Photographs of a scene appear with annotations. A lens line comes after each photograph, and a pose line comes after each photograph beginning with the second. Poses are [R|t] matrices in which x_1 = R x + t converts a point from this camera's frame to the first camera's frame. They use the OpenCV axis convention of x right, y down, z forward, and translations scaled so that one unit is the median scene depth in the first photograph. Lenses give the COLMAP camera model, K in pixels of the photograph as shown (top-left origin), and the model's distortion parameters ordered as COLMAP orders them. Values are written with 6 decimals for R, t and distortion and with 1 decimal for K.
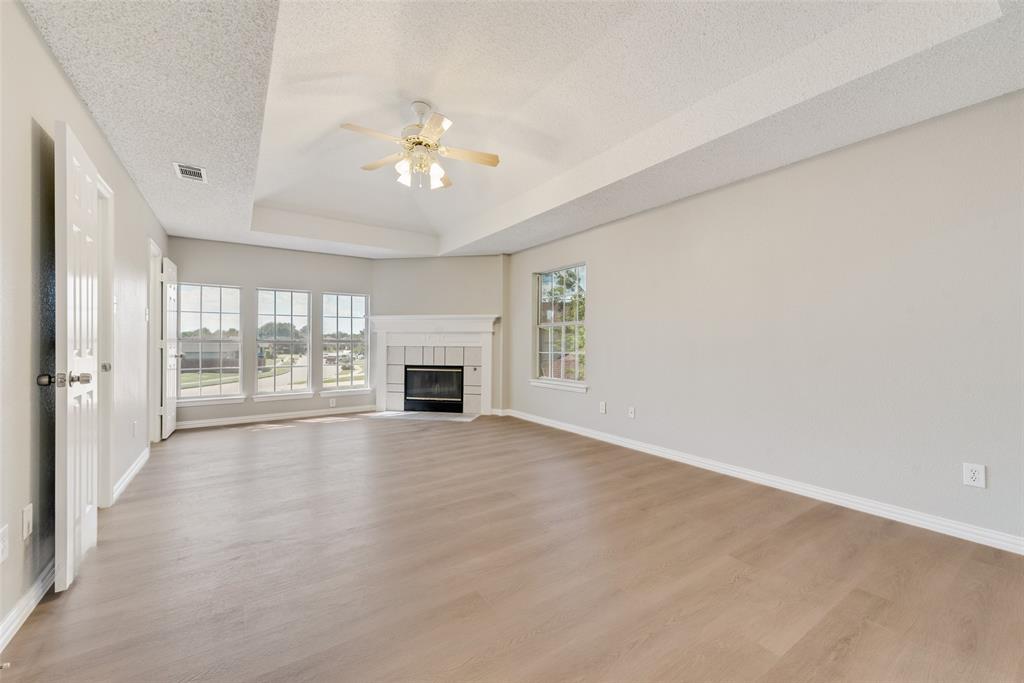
lens RADIAL K [[403.1, 0, 513.1], [0, 403.1, 344.0], [0, 0, 1]] dist [0.011775, -0.001609]
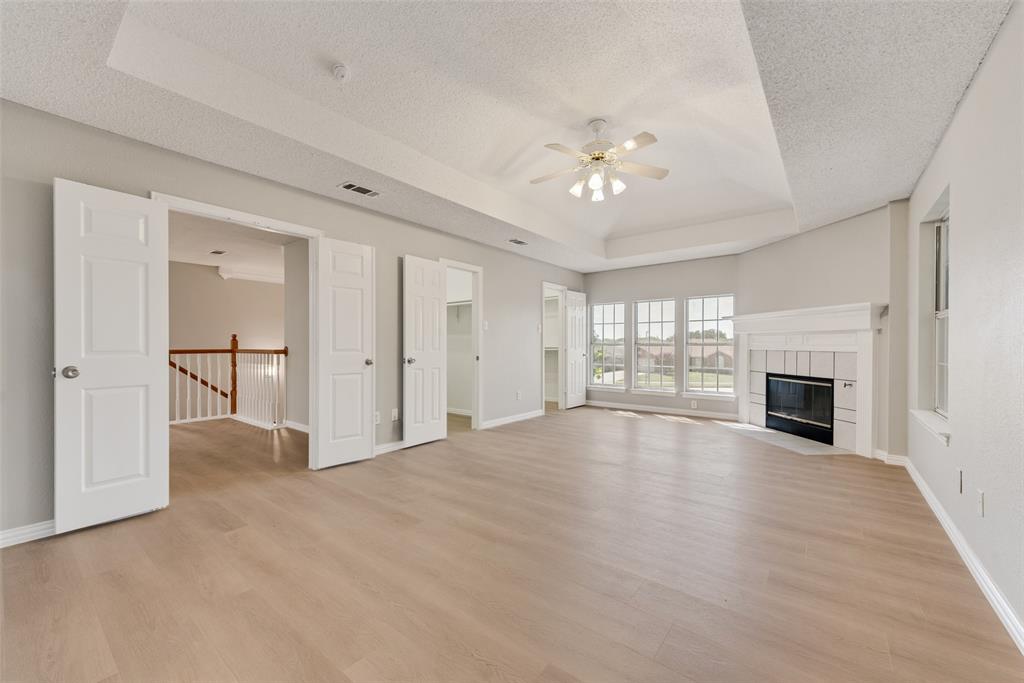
lens RADIAL K [[403.1, 0, 509.5], [0, 403.1, 346.8], [0, 0, 1]] dist [0.011775, -0.001609]
pose [[0.301537, 0.003590, -0.953448, 0.383833], [-0.005405, 0.999983, 0.002056, -0.000295], [0.953439, 0.004533, 0.301551, 0.246133]]
